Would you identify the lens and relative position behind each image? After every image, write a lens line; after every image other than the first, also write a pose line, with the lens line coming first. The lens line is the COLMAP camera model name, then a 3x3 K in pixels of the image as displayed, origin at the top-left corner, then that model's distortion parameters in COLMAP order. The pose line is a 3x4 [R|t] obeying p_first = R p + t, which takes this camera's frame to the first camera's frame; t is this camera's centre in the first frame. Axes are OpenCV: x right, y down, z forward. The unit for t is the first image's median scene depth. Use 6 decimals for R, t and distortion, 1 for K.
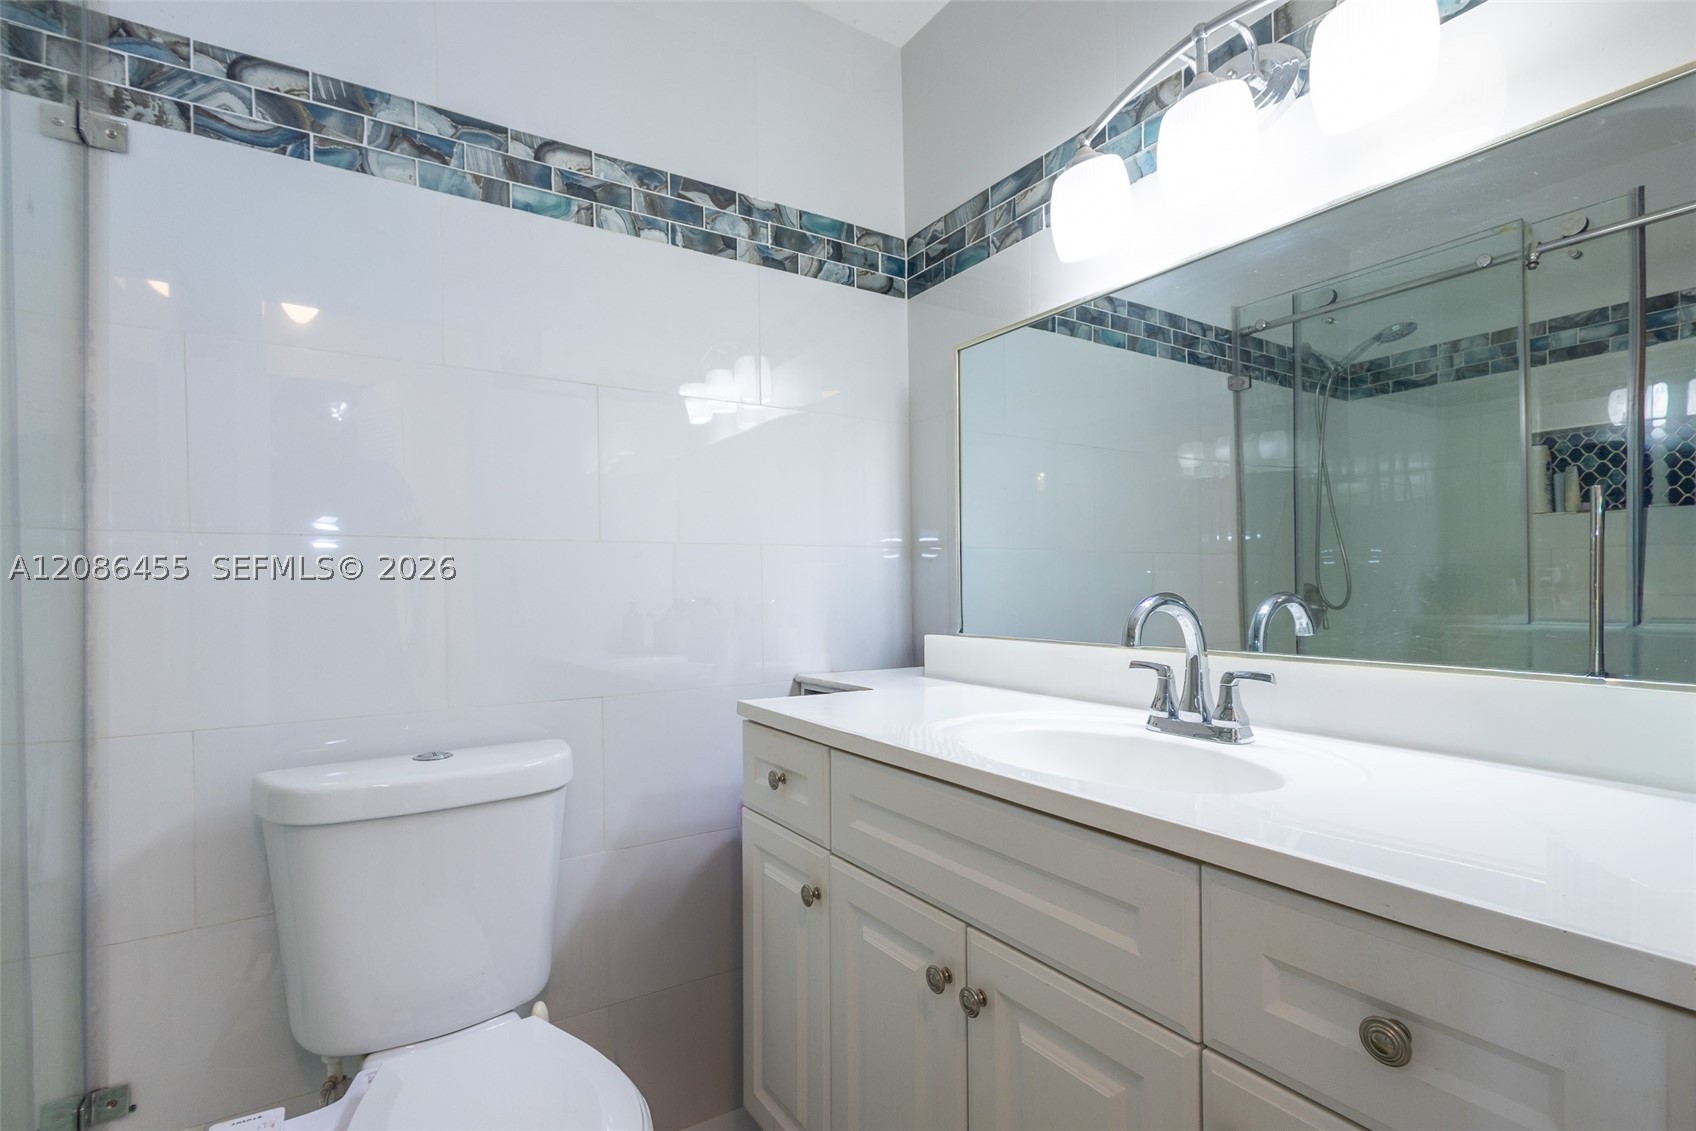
lens RADIAL K [[797.3, 0, 845.5], [0, 797.3, 600.1], [0, 0, 1]] dist [-0.005271, -0.001665]
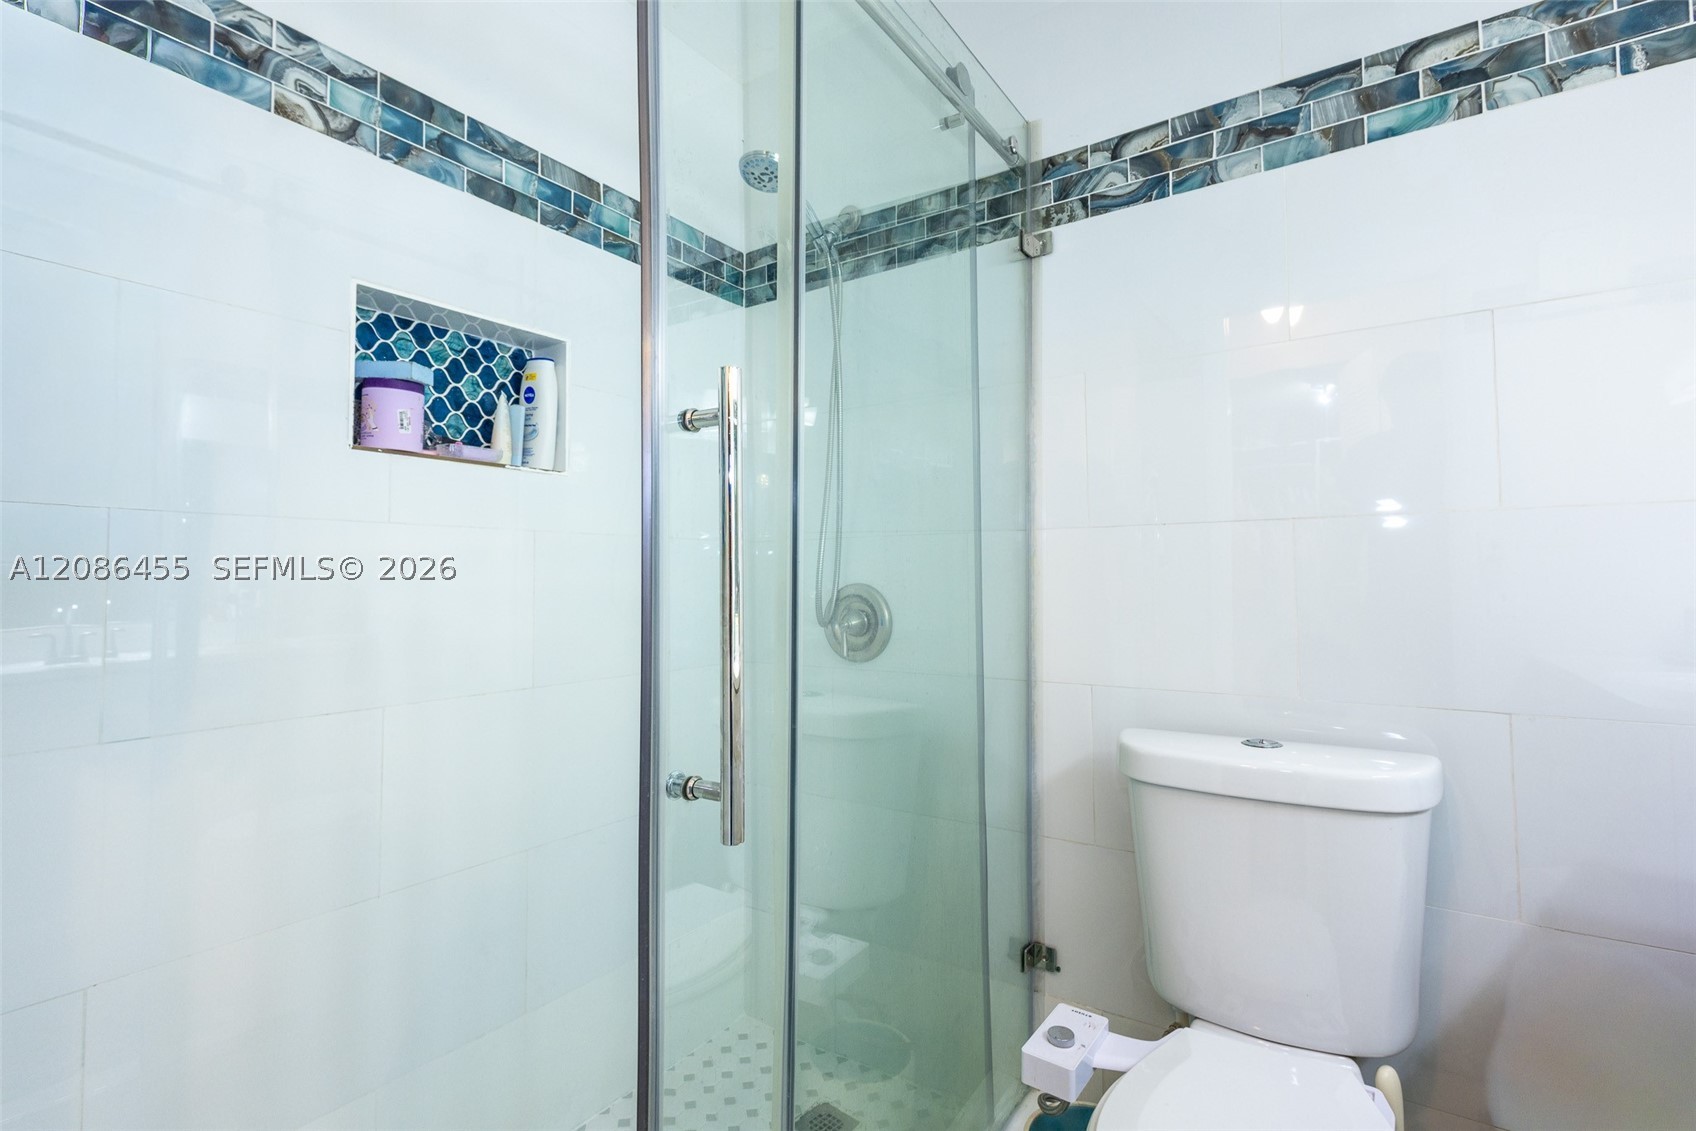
lens RADIAL K [[794.4, 0, 819.7], [0, 794.4, 546.1], [0, 0, 1]] dist [-0.000020, -0.003100]
pose [[0.366428, -0.031488, -0.929913, 0.181353], [-0.009844, 0.999240, -0.037715, -0.003447], [0.930394, 0.022974, 0.365840, 0.124408]]
